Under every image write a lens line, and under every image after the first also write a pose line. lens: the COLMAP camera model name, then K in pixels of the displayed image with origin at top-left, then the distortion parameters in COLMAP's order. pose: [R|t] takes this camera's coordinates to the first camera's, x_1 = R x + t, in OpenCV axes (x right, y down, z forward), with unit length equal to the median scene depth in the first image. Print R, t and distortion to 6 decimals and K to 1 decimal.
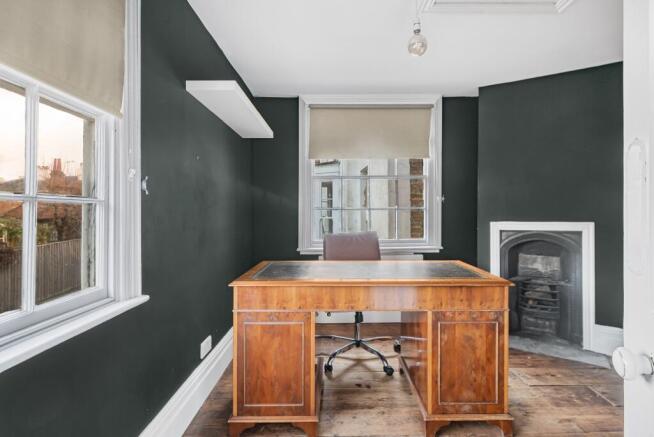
lens RADIAL K [[334.8, 0, 327.6], [0, 334.8, 214.7], [0, 0, 1]] dist [0.012698, -0.000458]
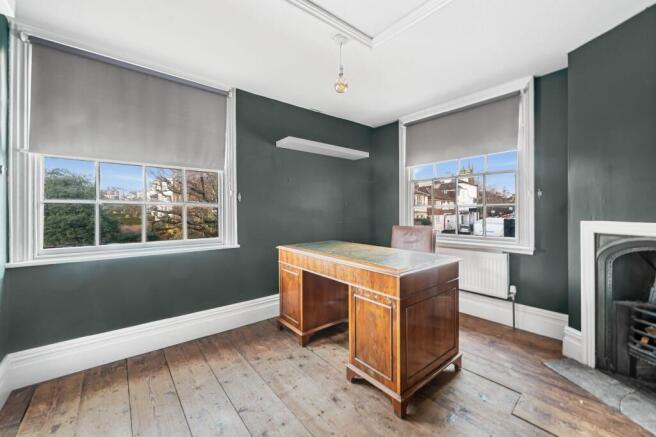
lens RADIAL K [[259.5, 0, 327.2], [0, 259.5, 212.1], [0, 0, 1]] dist [-0.003331, -0.000926]
pose [[0.633834, 0.010750, -0.773394, 0.632268], [-0.006175, 0.999942, 0.008838, -0.001969], [0.773444, -0.000826, 0.633864, 0.180610]]
